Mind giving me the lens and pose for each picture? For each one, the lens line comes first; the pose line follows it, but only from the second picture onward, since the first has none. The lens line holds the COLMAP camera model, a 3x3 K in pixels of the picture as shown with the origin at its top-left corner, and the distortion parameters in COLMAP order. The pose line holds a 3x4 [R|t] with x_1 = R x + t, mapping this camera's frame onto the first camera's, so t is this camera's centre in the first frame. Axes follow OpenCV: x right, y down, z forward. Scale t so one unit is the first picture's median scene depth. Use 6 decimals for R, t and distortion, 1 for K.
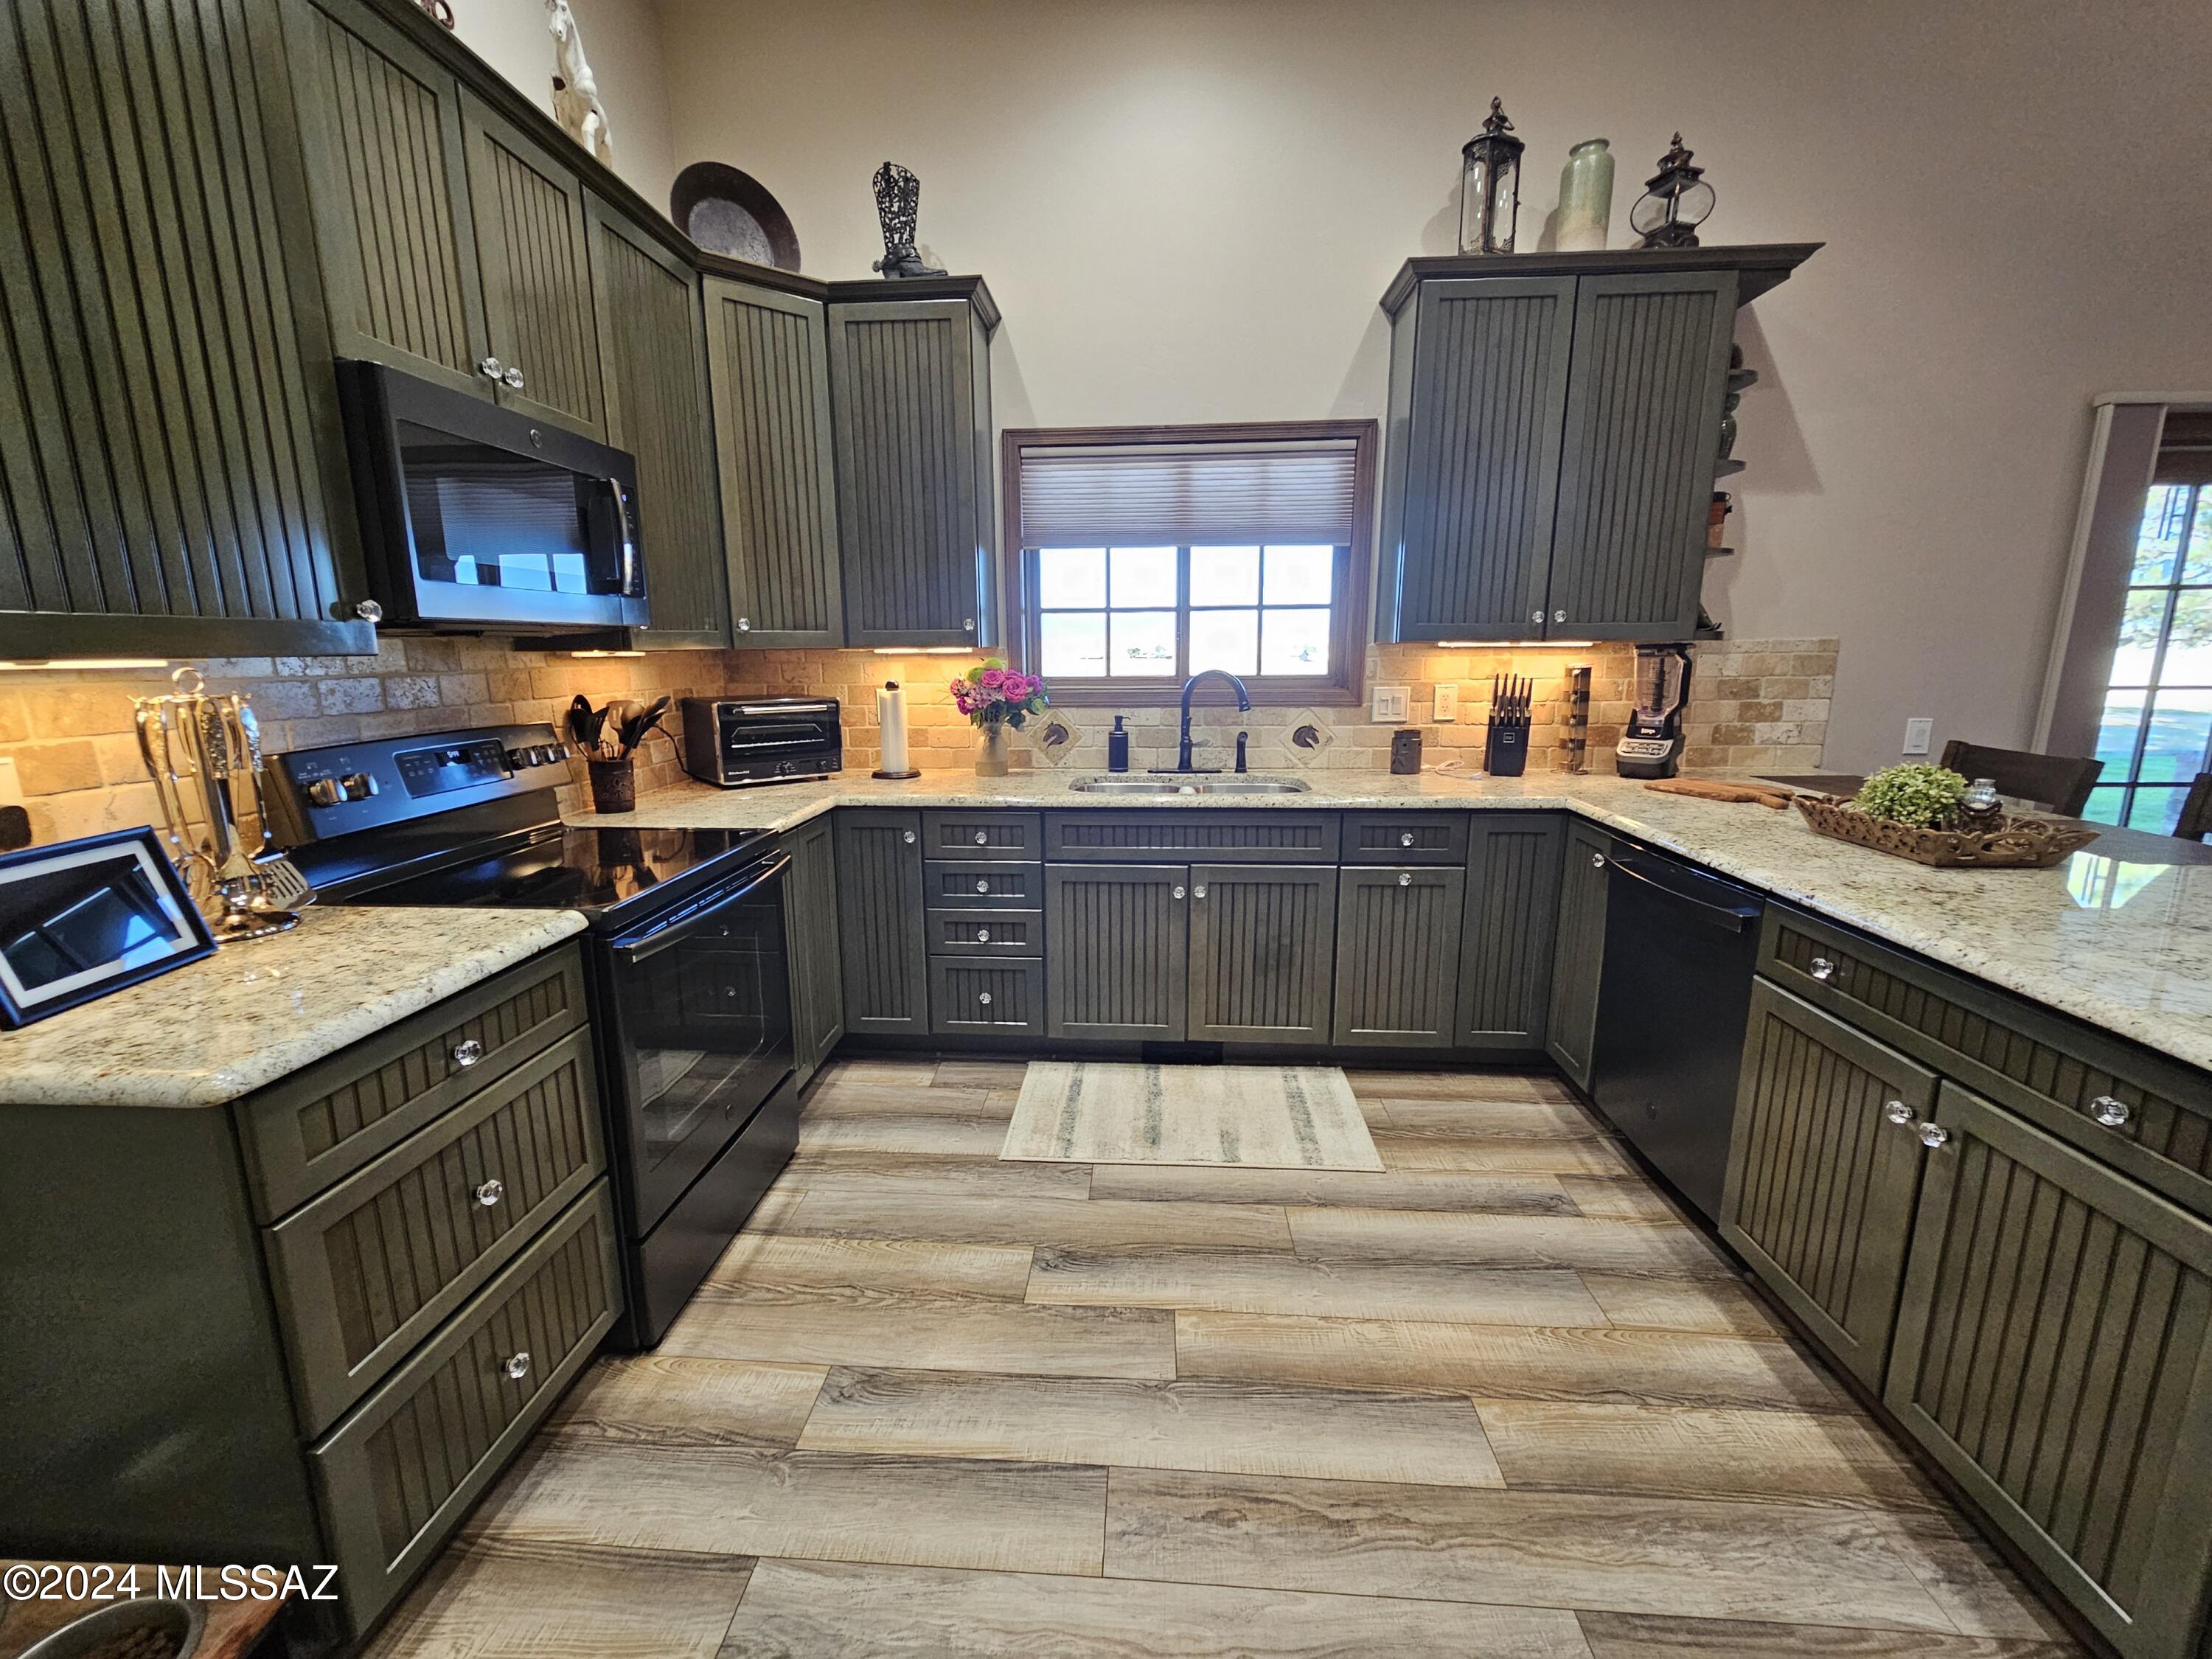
lens RADIAL K [[914.3, 0, 1087.3], [0, 914.3, 833.8], [0, 0, 1]] dist [0.000188, 0.000046]
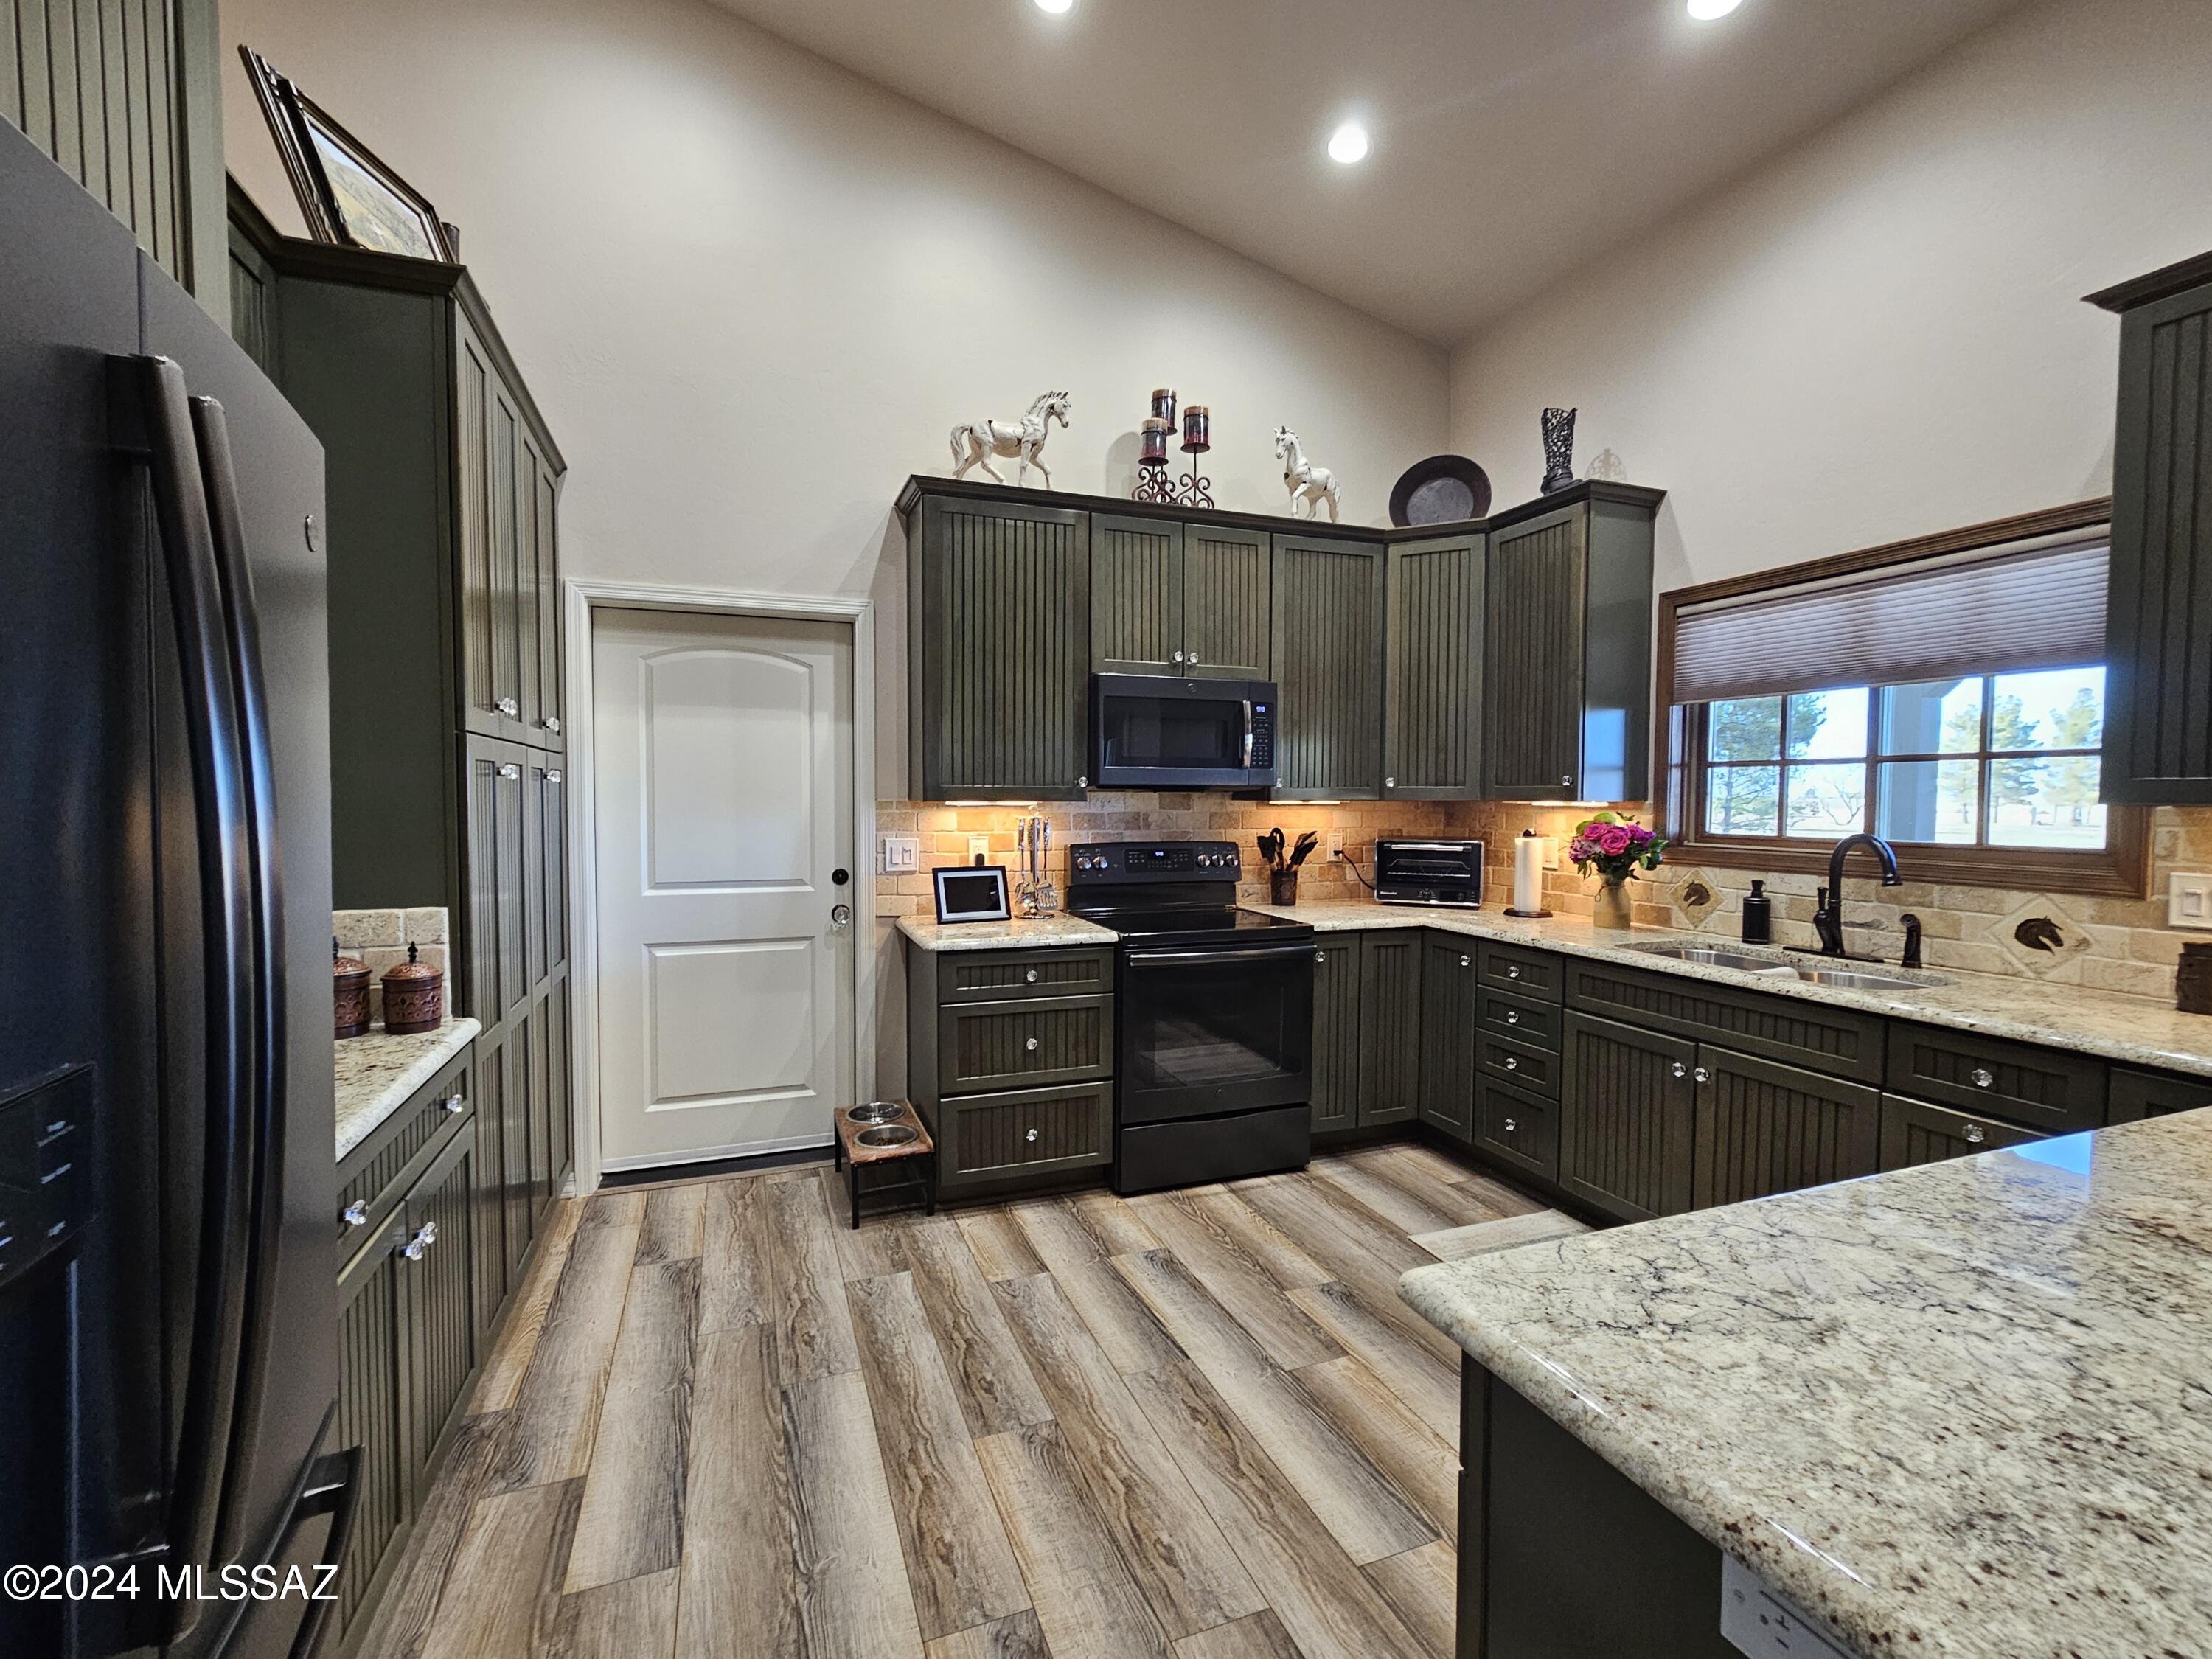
lens RADIAL K [[946.8, 0, 1085.9], [0, 946.8, 833.4], [0, 0, 1]] dist [0.001179, 0.000043]
pose [[0.411541, 0.046681, -0.910195, 0.704659], [-0.188839, 0.981382, -0.035051, -0.022430], [0.891613, 0.186305, 0.412694, 0.043494]]
